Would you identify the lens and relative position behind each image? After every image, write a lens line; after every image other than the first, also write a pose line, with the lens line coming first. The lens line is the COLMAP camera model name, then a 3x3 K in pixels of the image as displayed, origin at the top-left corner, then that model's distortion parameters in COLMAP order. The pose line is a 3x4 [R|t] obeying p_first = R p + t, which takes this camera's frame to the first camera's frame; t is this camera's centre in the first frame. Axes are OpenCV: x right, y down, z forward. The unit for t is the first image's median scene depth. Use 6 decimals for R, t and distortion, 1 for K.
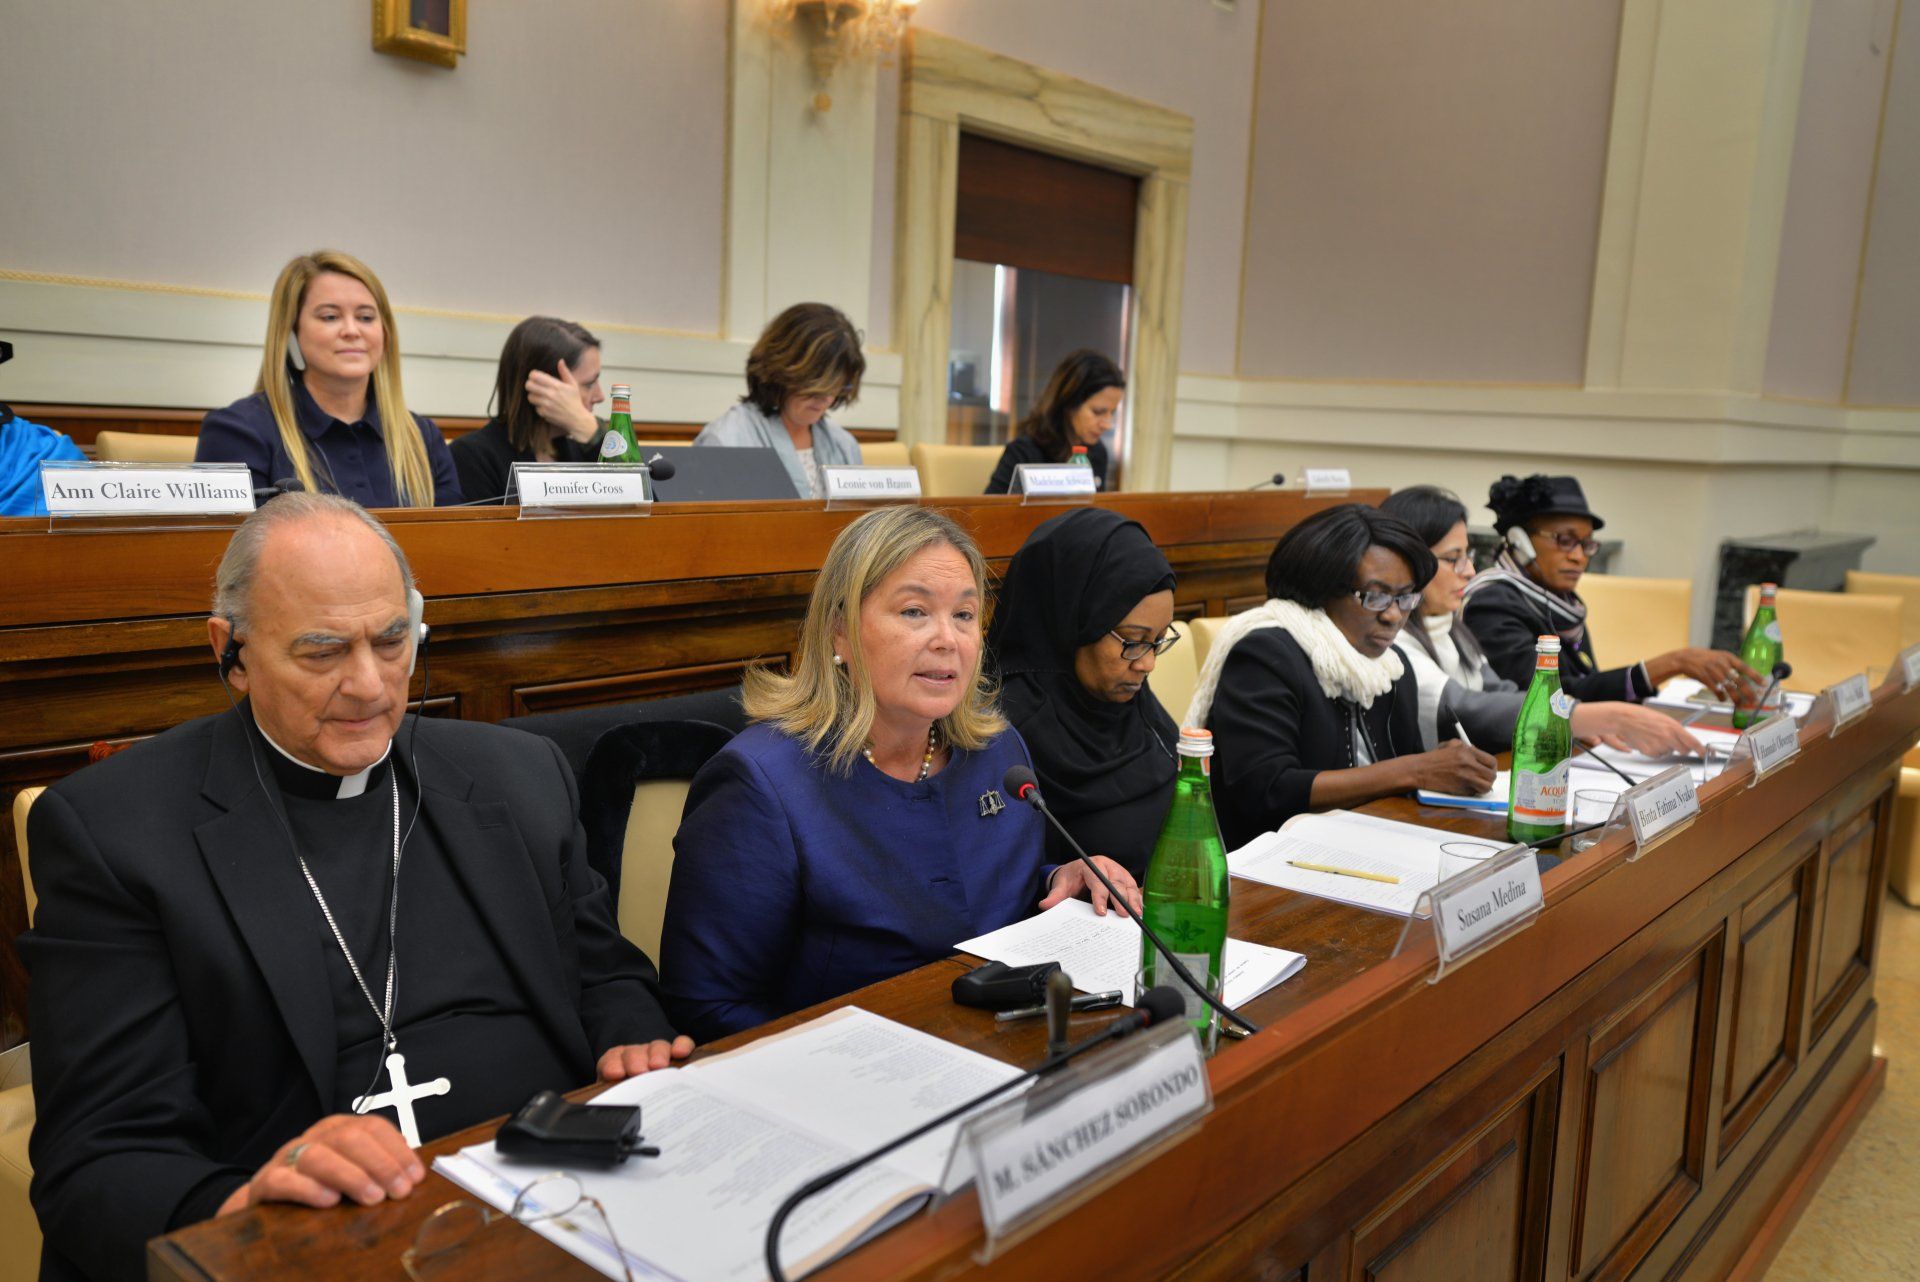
lens RADIAL K [[1496.1, 0, 962.3], [0, 1496.1, 634.1], [0, 0, 1]] dist [-0.000923, -0.001685]
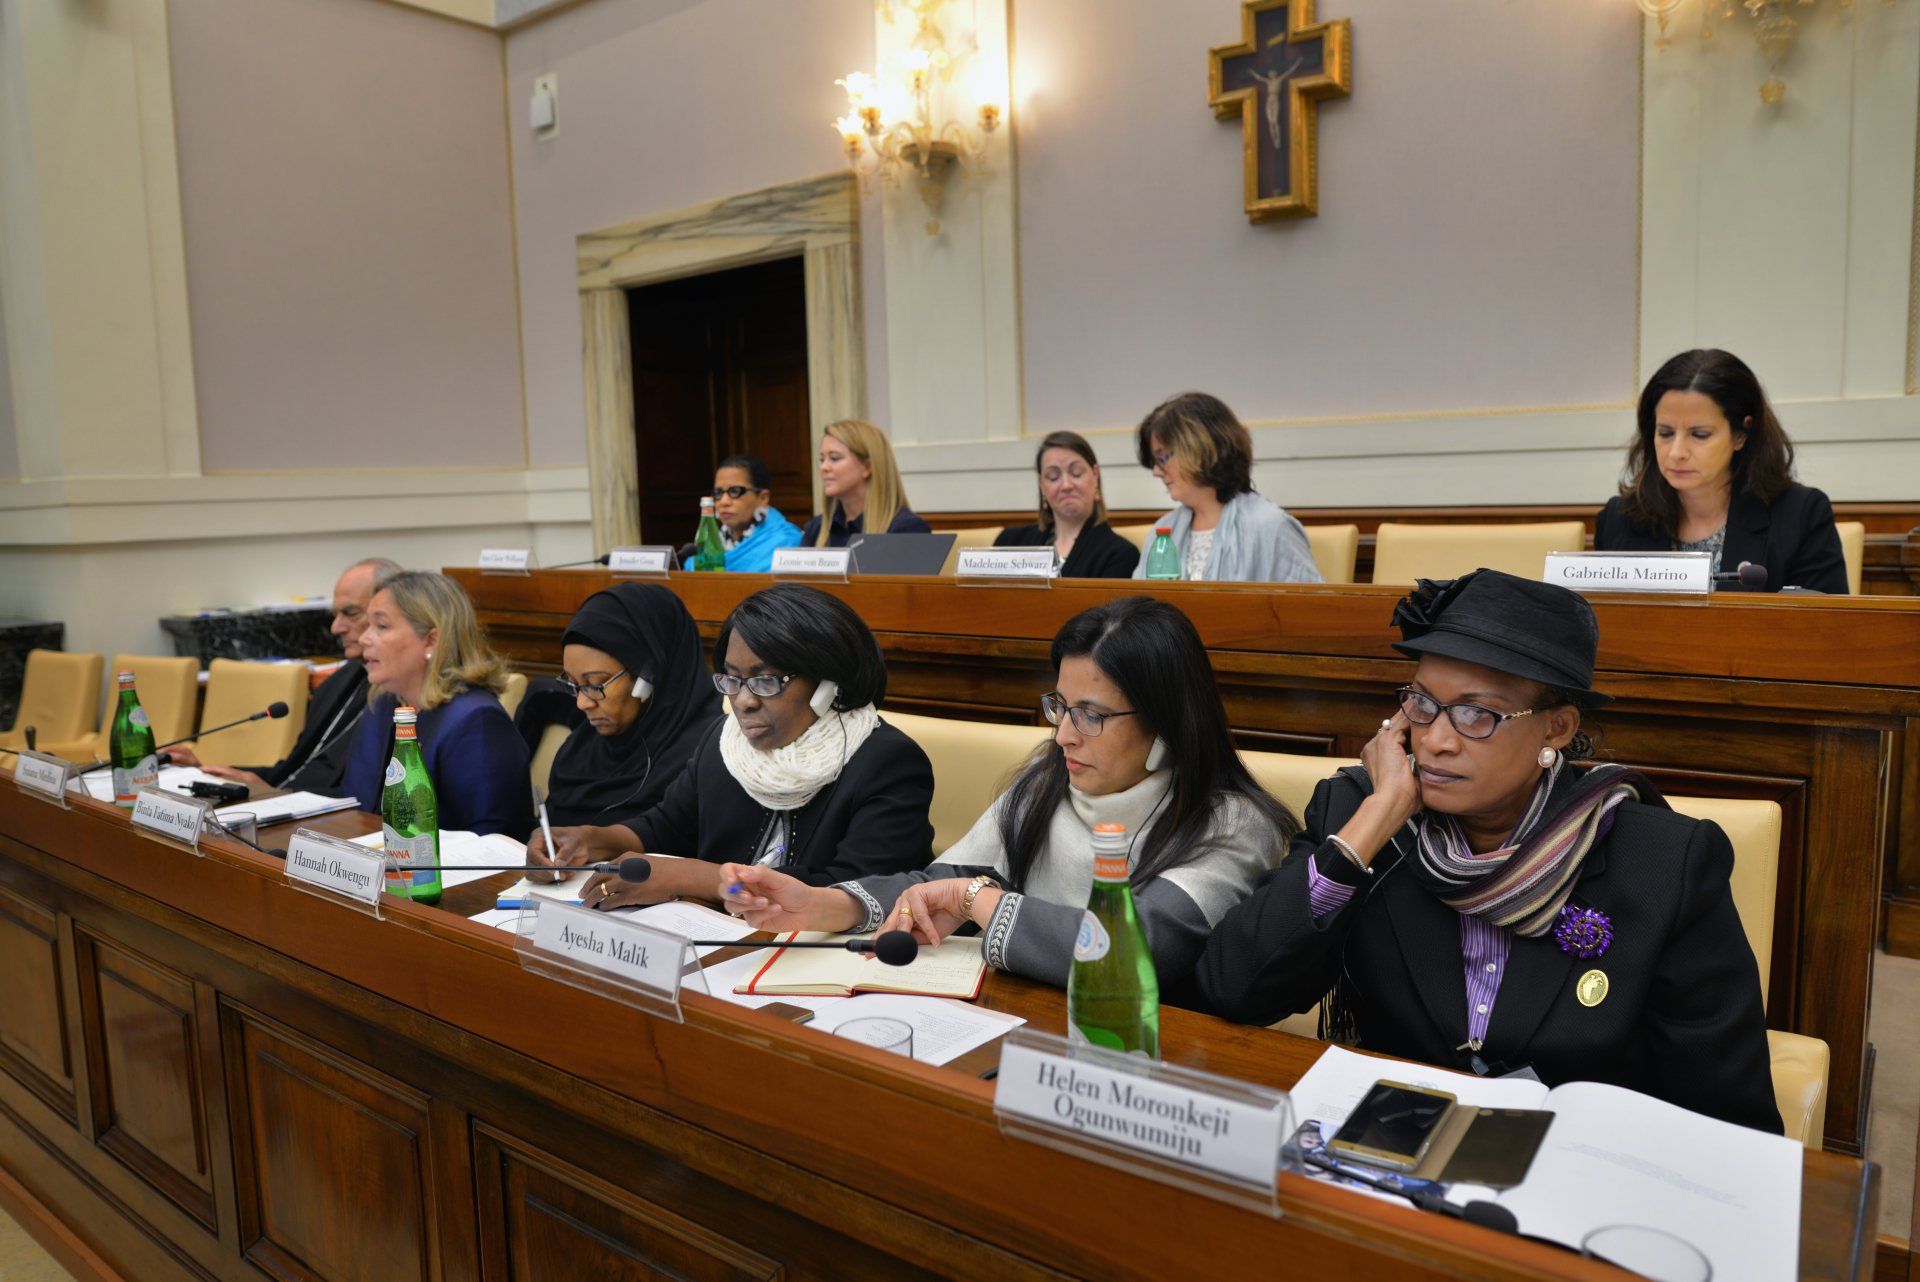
lens RADIAL K [[1348.4, 0, 967.4], [0, 1348.4, 643.5], [0, 0, 1]] dist [-0.056242, 0.018577]
pose [[0.049708, 0.072093, -0.996159, 0.613561], [-0.114811, 0.991192, 0.066004, -0.068034], [0.992143, 0.111089, 0.057547, 0.594085]]
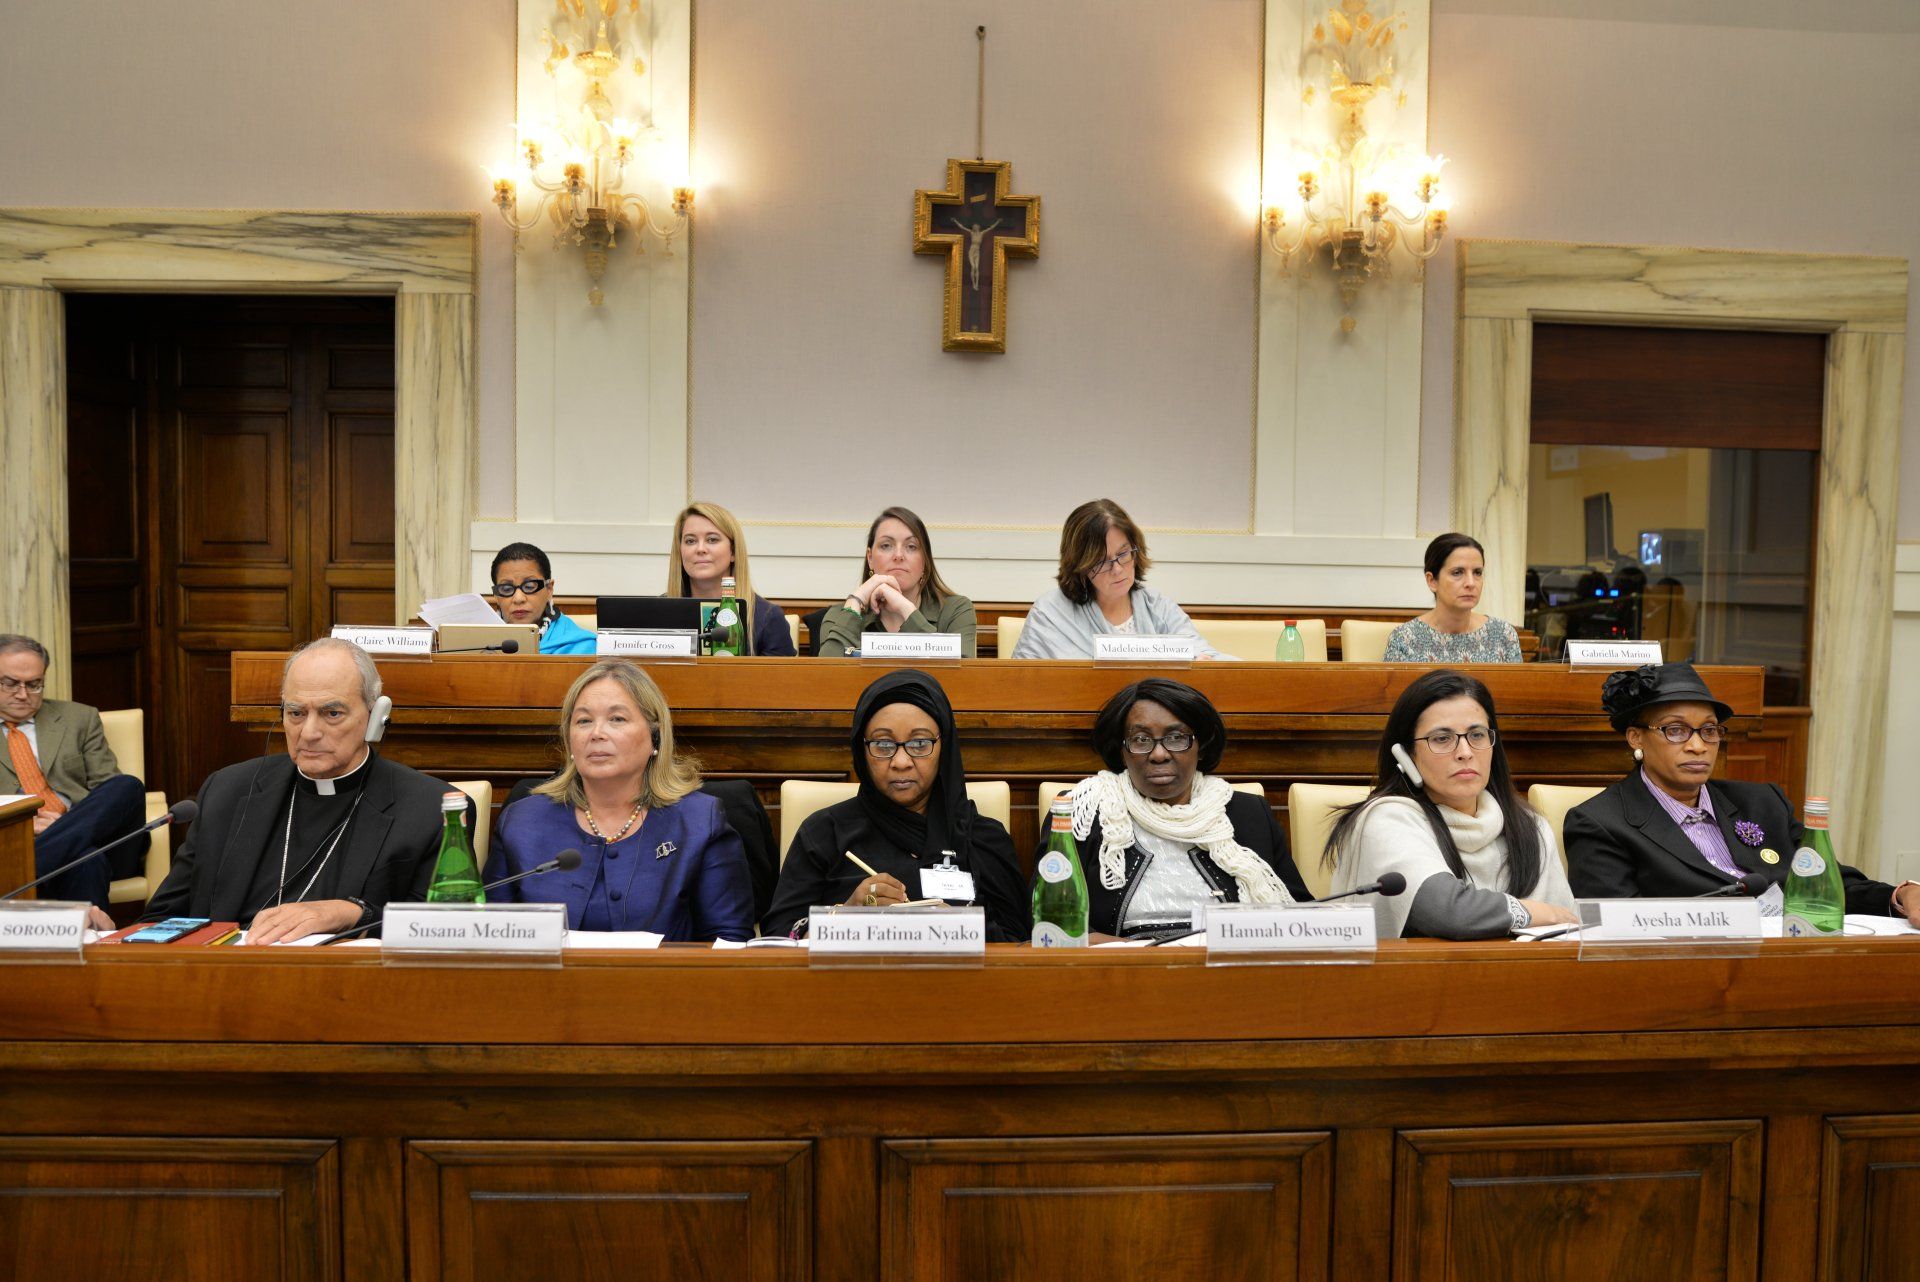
lens RADIAL K [[1348.4, 0, 969.8], [0, 1348.4, 635.4], [0, 0, 1]] dist [-0.056242, 0.018577]
pose [[0.699939, 0.003516, -0.714194, 0.448214], [-0.090094, 0.992434, -0.083411, -0.009829], [0.708498, 0.122727, 0.694960, 0.121422]]
